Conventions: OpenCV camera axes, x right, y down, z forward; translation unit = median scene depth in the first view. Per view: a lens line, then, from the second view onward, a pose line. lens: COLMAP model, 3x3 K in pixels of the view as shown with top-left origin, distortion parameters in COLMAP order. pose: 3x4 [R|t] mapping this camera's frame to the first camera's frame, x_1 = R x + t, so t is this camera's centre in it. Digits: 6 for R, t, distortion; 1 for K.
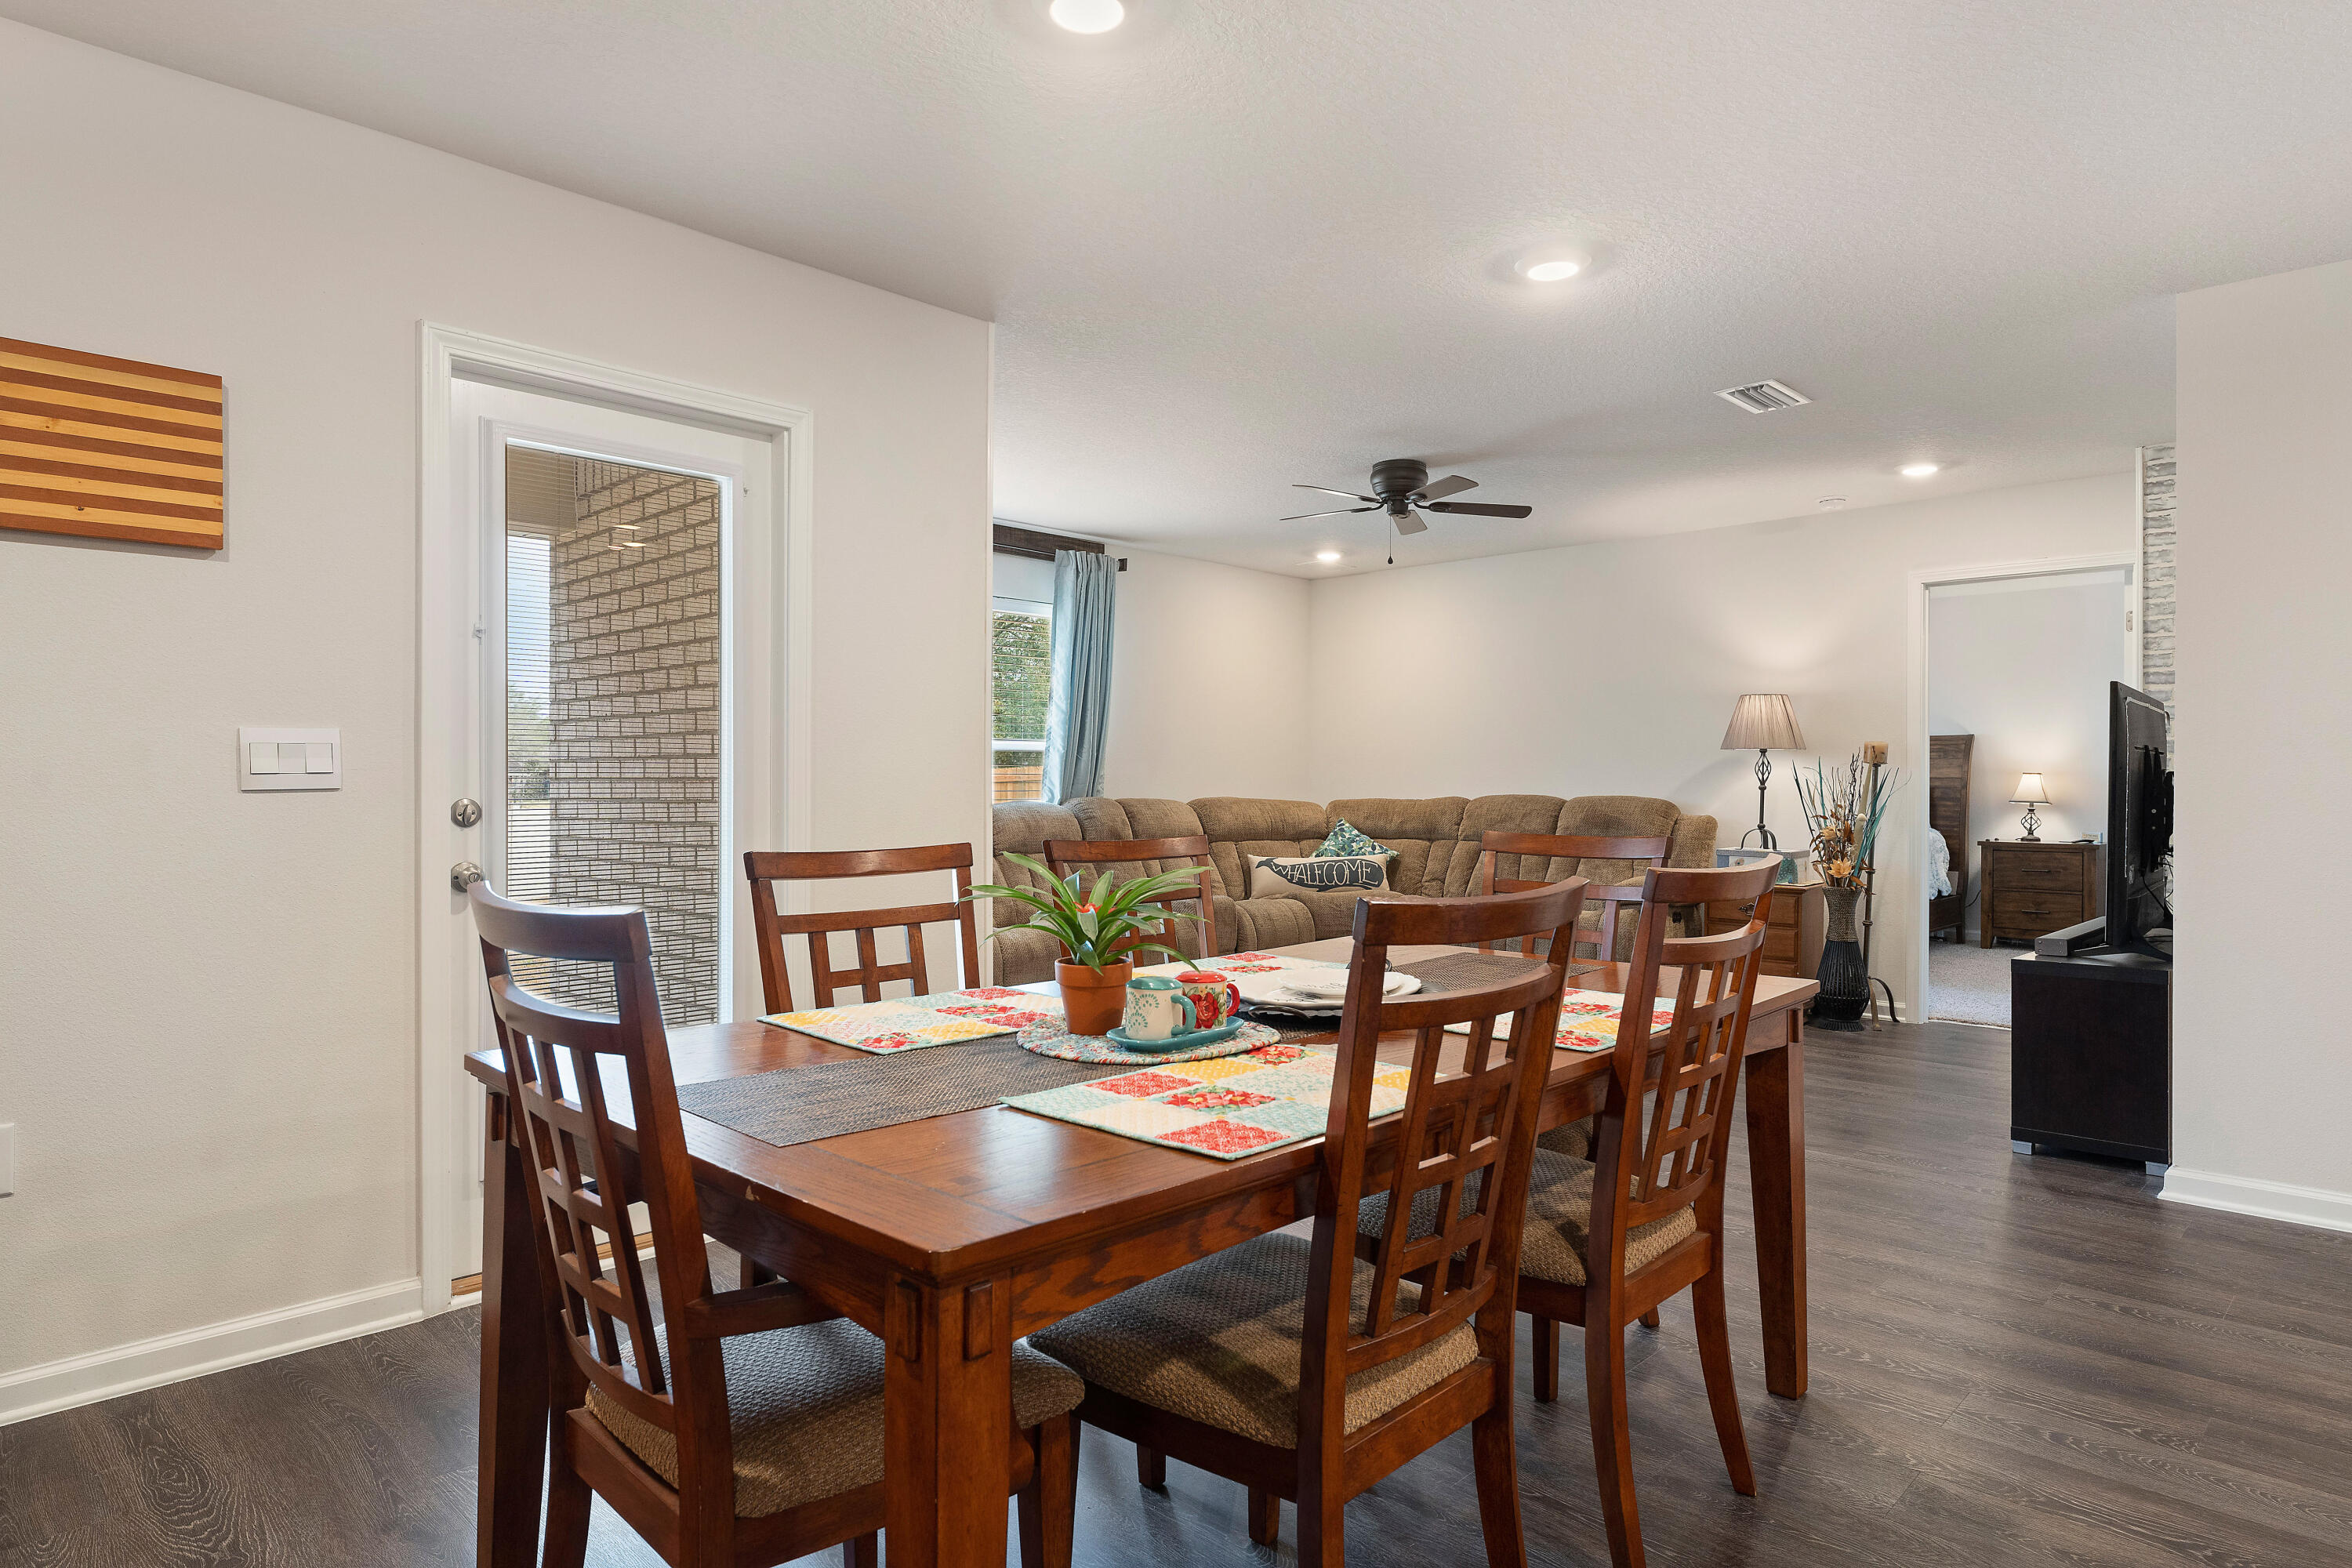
lens RADIAL K [[1345.6, 0, 1176.0], [0, 1345.6, 784.0], [0, 0, 1]] dist [0.006465, 0.000073]
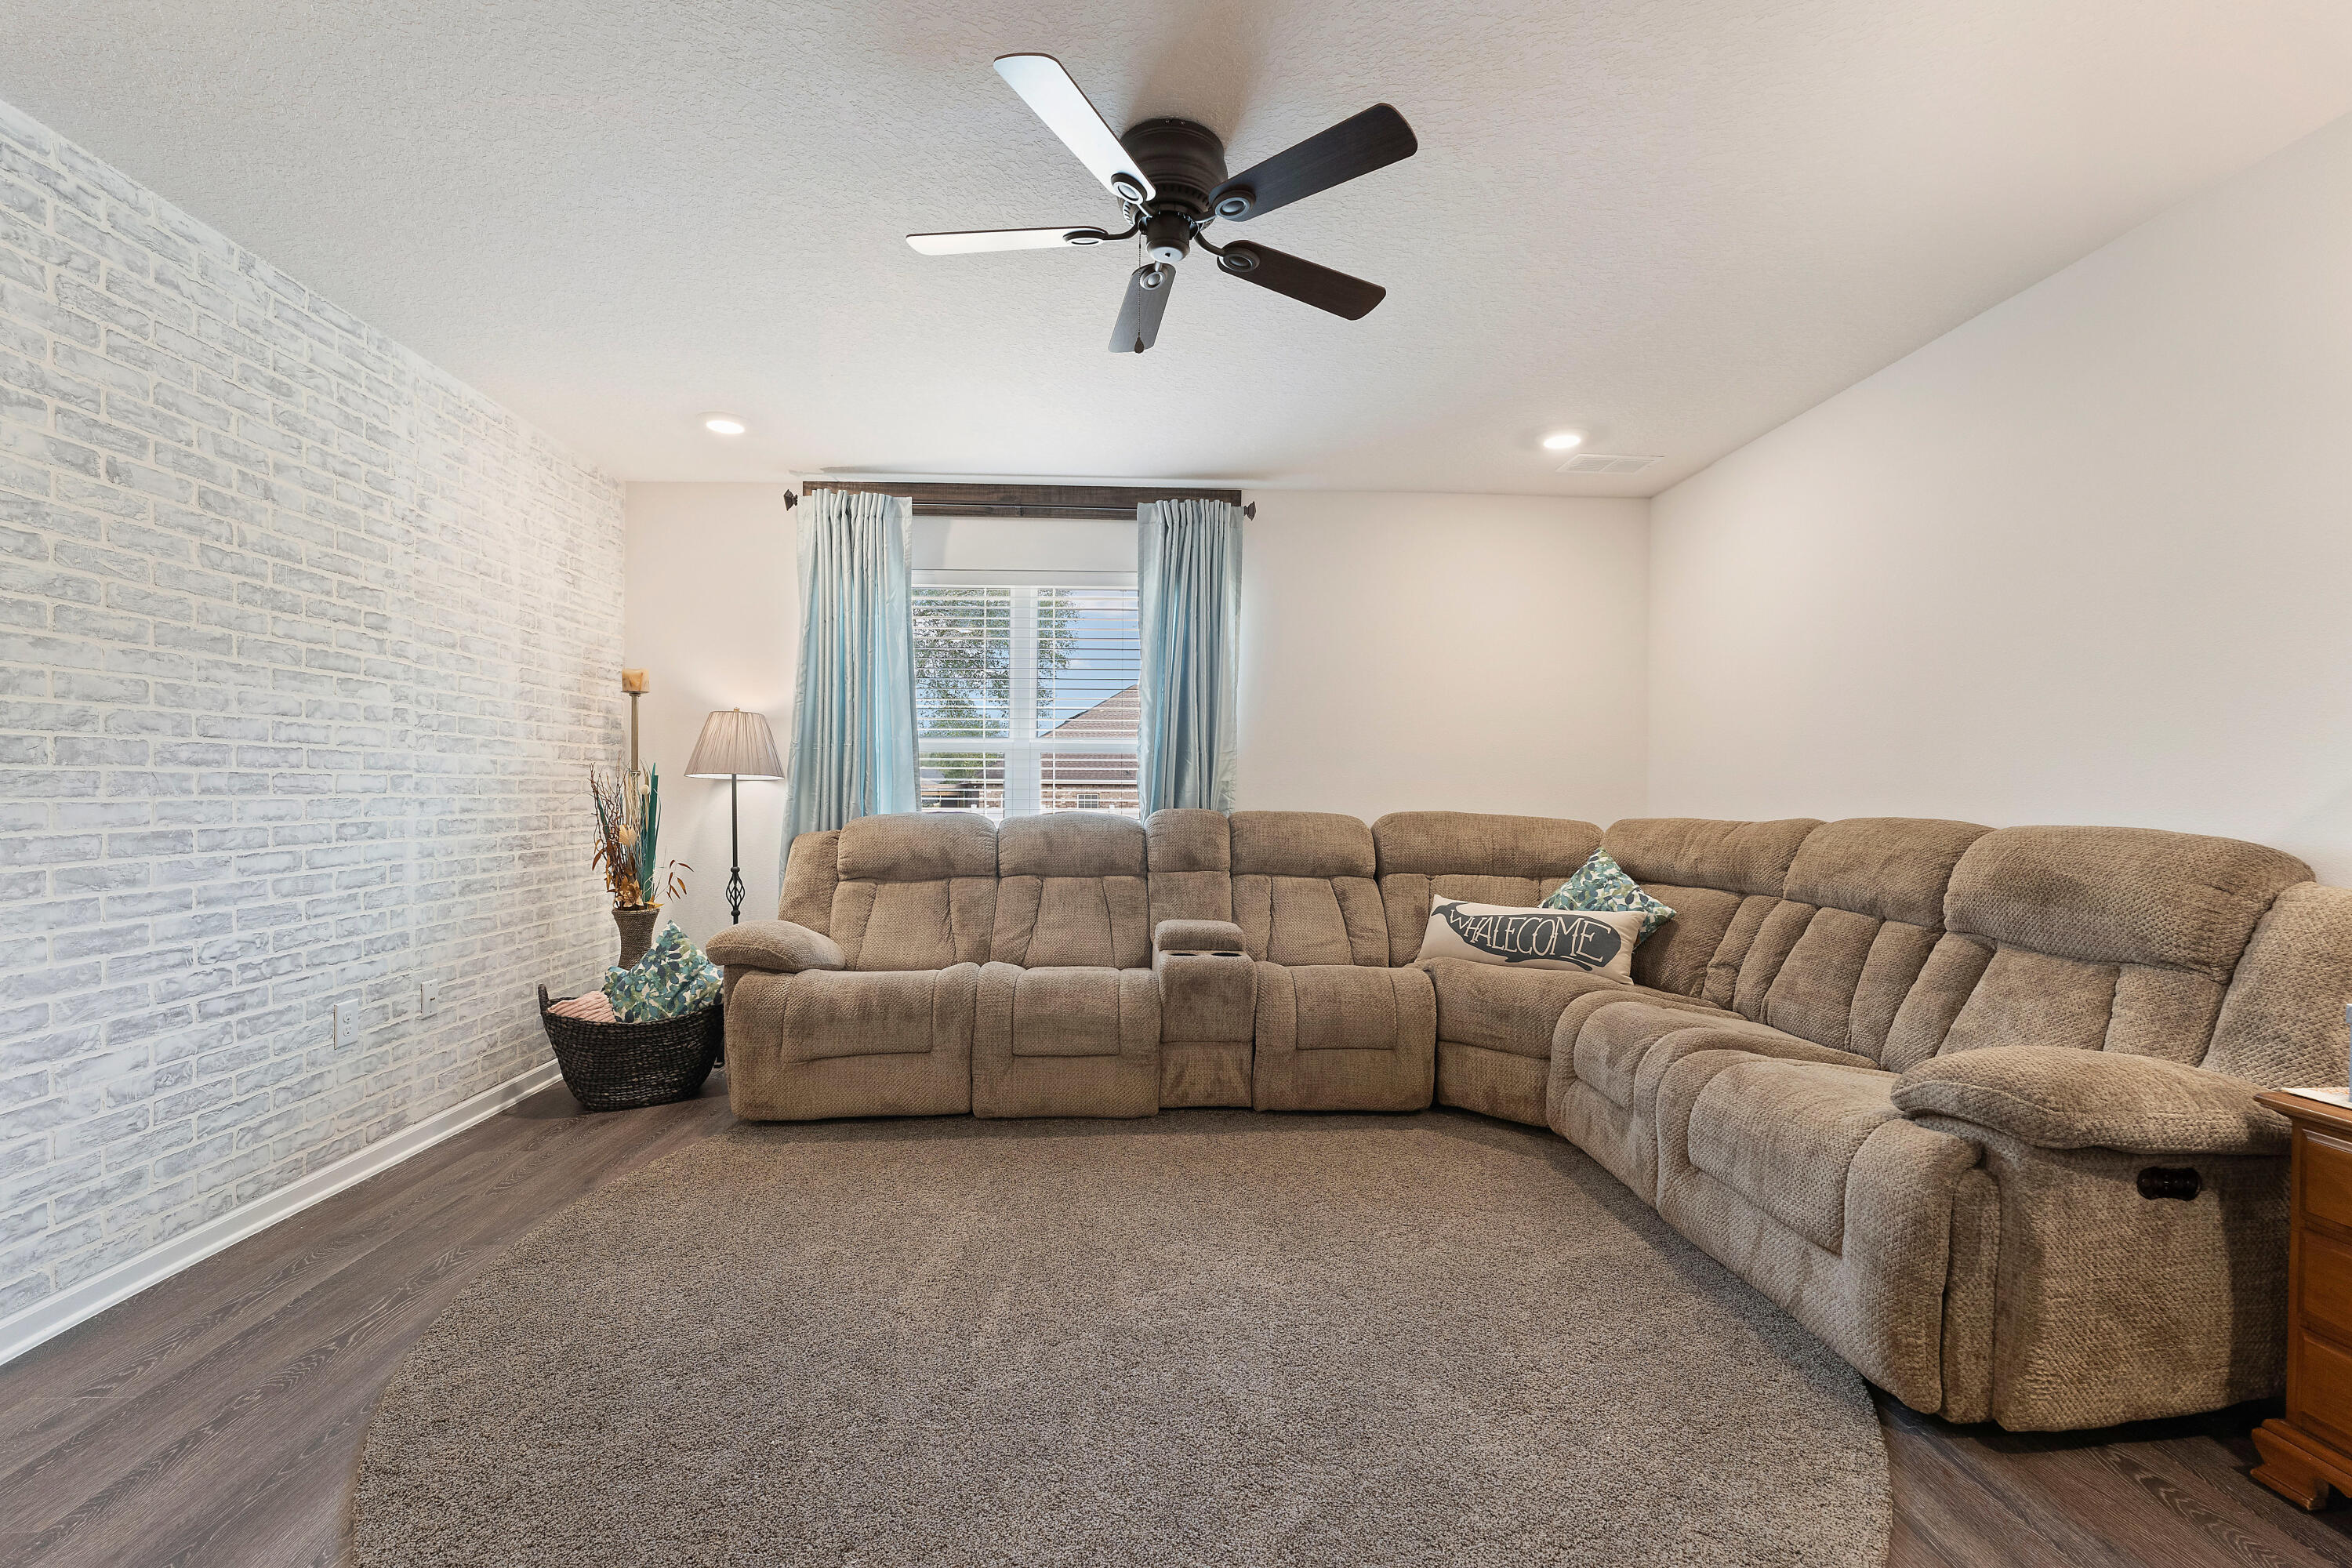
lens RADIAL K [[970.0, 0, 1172.3], [0, 970.0, 785.8], [0, 0, 1]] dist [-0.002610, -0.000041]
pose [[0.724509, 0.001075, -0.689265, 0.307489], [-0.005818, 0.999973, -0.004555, -0.001010], [0.689241, 0.007310, 0.724495, 0.551052]]
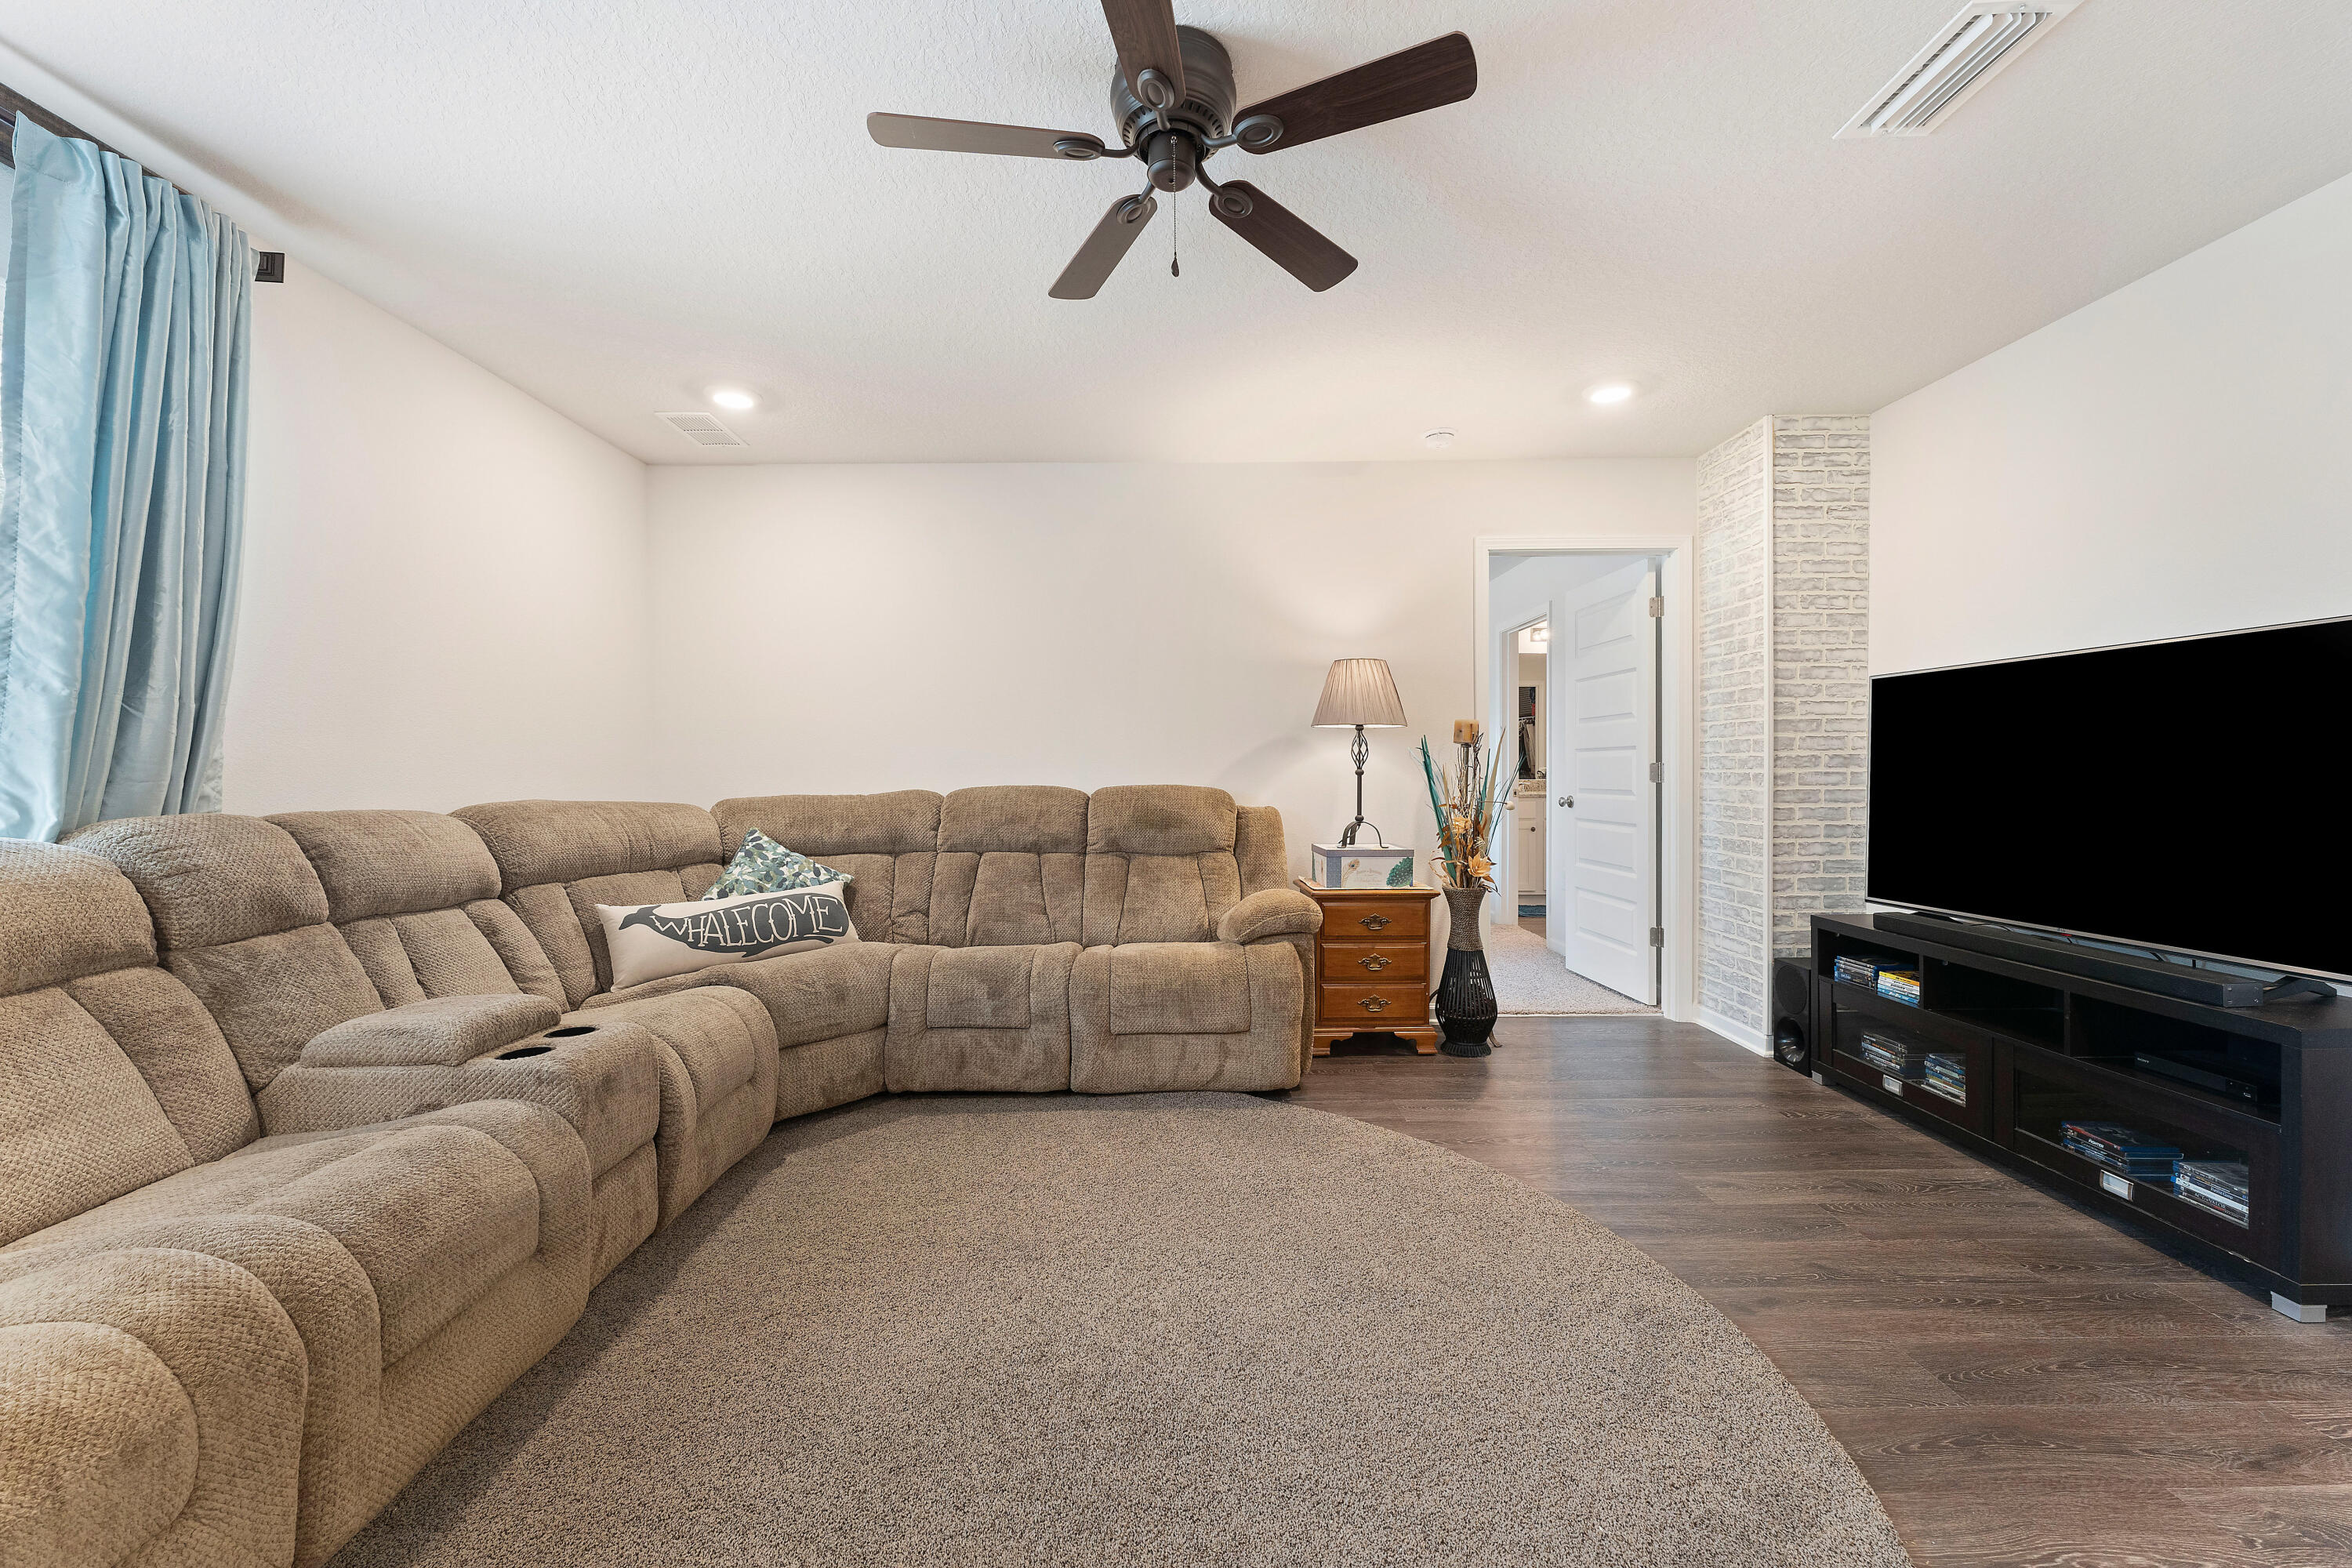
lens RADIAL K [[933.3, 0, 1172.9], [0, 933.3, 784.5], [0, 0, 1]] dist [0.002617, -0.000380]
pose [[0.715965, -0.019065, 0.697876, -0.044155], [0.010006, 0.999805, 0.017047, -0.000763], [-0.698065, -0.005222, 0.716016, 0.573513]]
